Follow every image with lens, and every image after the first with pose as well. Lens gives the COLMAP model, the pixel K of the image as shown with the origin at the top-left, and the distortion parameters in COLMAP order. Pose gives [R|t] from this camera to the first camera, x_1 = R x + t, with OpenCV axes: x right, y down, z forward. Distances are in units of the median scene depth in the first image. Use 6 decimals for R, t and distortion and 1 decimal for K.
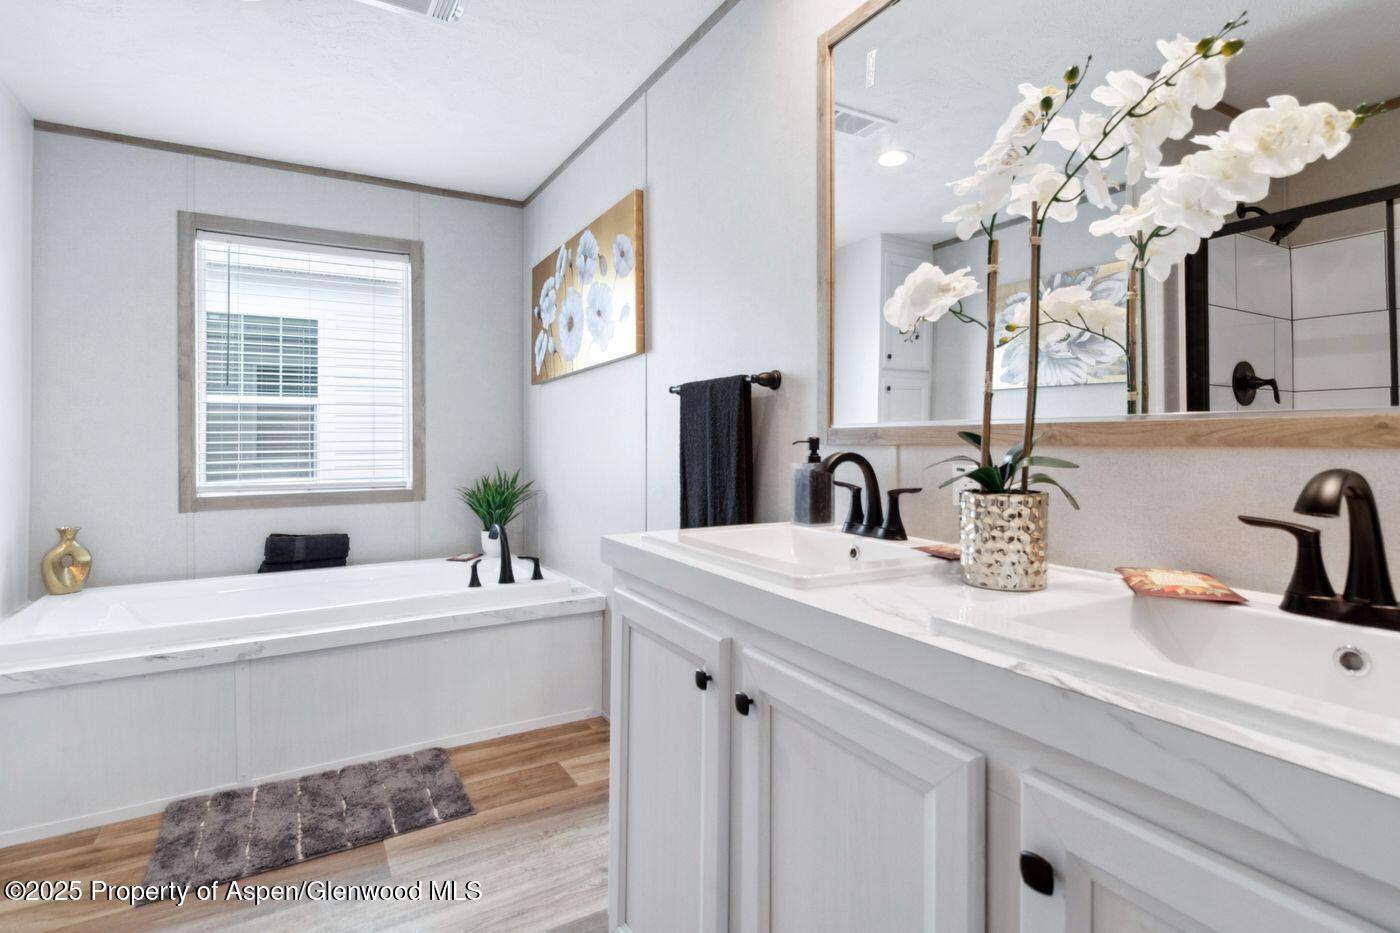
lens RADIAL K [[724.4, 0, 702.5], [0, 724.4, 424.5], [0, 0, 1]] dist [0.007528, -0.004468]
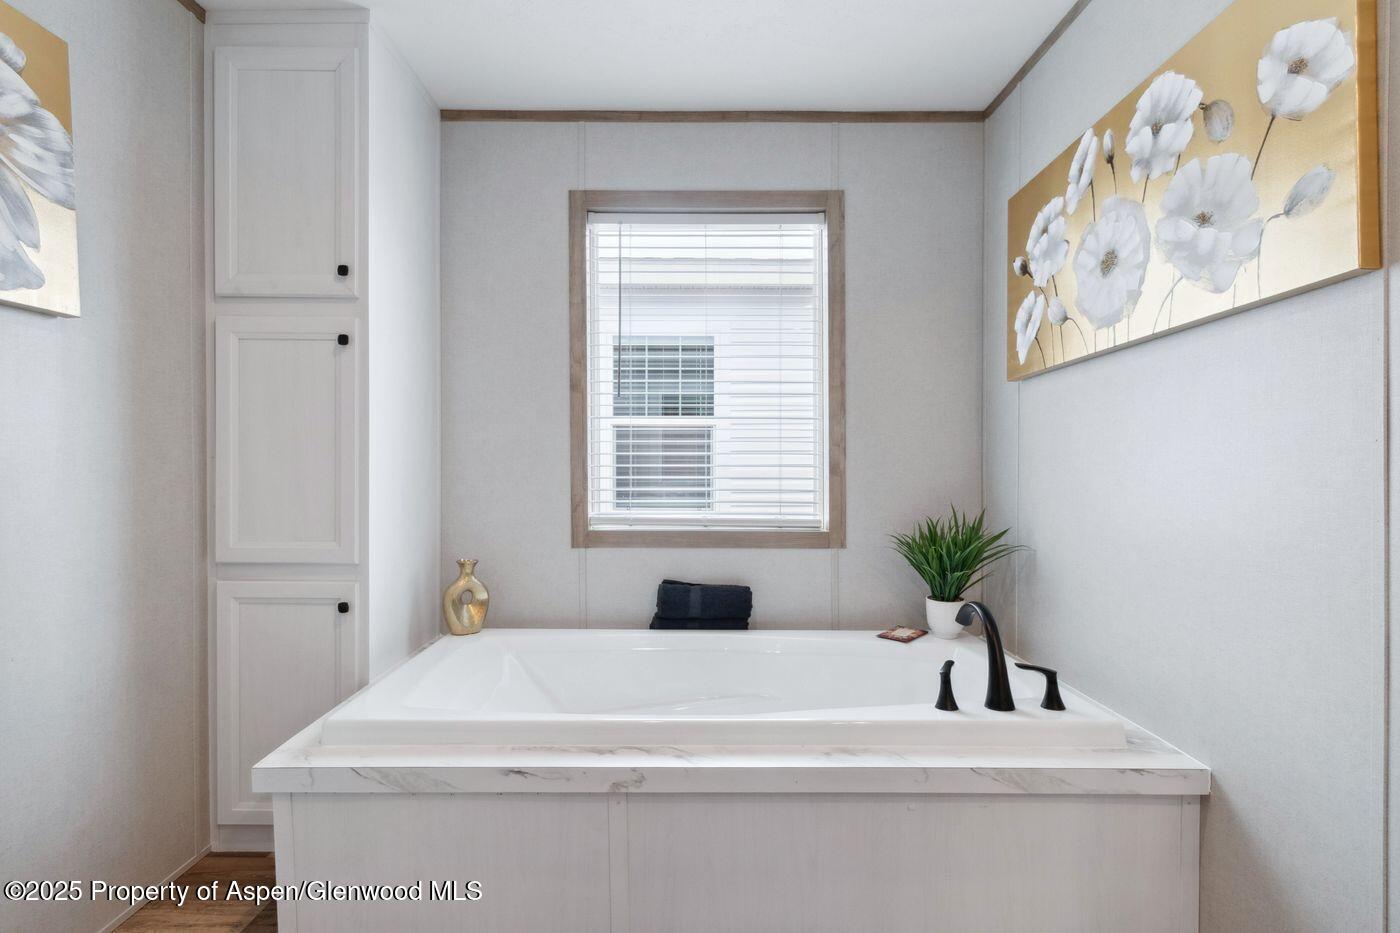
lens RADIAL K [[724.4, 0, 696.1], [0, 724.4, 465.6], [0, 0, 1]] dist [0.007528, -0.004468]
pose [[0.872316, 0.008525, -0.488868, -0.173715], [0.000996, 0.999815, 0.019212, 0.008718], [0.488941, -0.017246, 0.872146, 0.322114]]
